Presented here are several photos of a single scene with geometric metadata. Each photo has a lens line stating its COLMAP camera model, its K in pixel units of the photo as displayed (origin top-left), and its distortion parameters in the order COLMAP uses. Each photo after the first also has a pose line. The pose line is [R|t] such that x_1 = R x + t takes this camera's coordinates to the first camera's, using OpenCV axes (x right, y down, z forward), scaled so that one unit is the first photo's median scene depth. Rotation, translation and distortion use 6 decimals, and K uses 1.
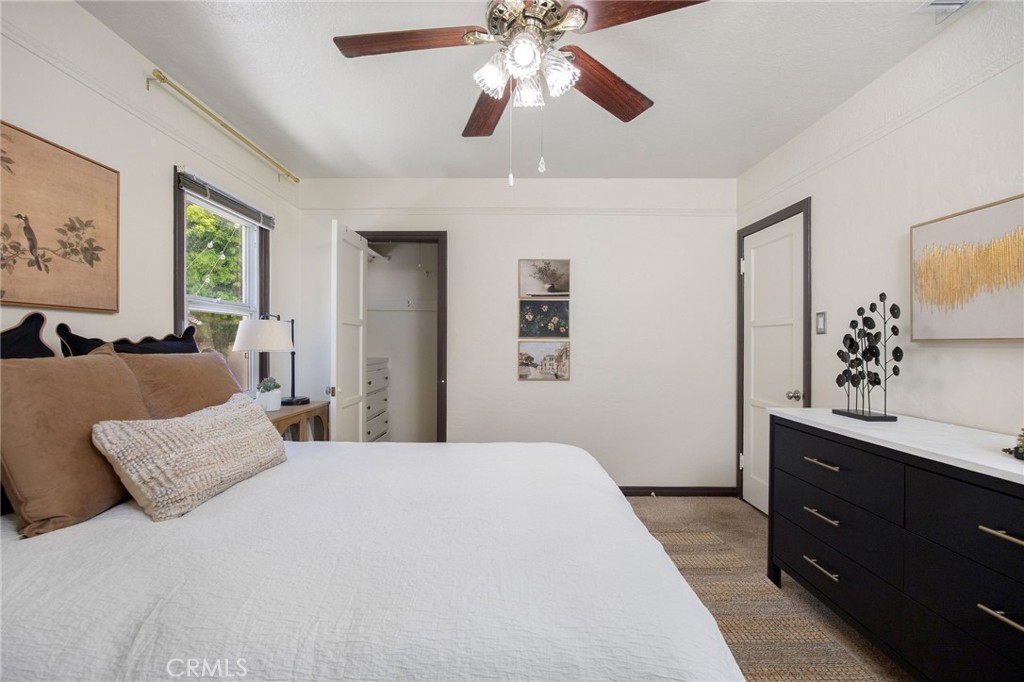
lens RADIAL K [[443.4, 0, 512.0], [0, 443.4, 341.0], [0, 0, 1]] dist [-0.024792, -0.000040]
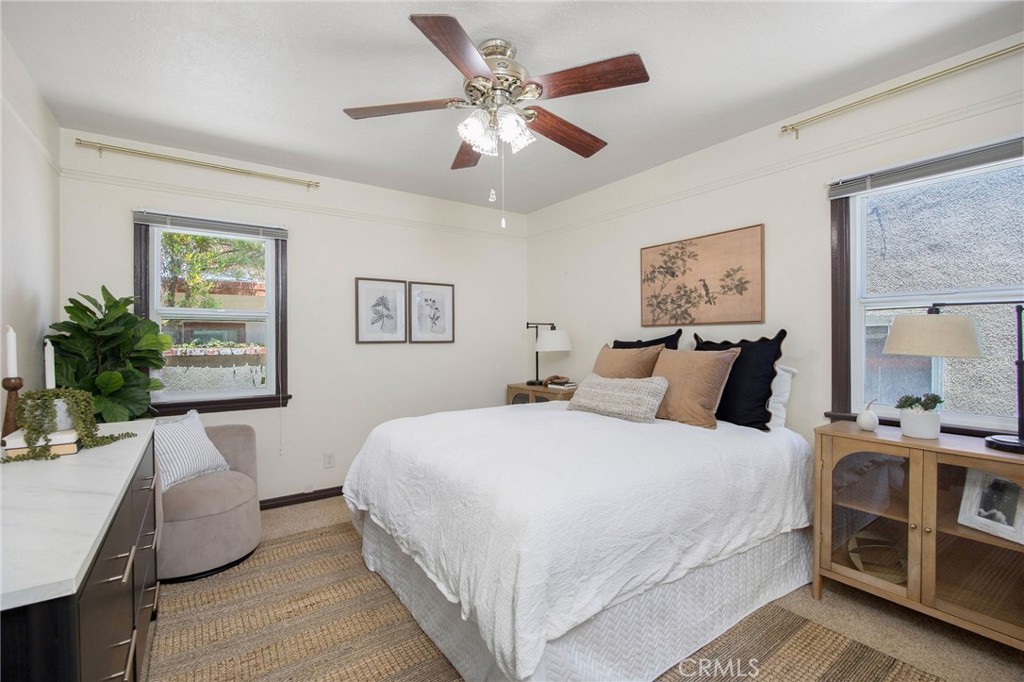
lens RADIAL K [[443.4, 0, 512.0], [0, 443.4, 341.0], [0, 0, 1]] dist [-0.024792, -0.000040]
pose [[-0.810997, 0.005367, -0.585026, 0.715927], [0.006270, 0.999980, 0.000482, -0.011327], [0.585017, -0.003277, -0.811014, 1.983263]]
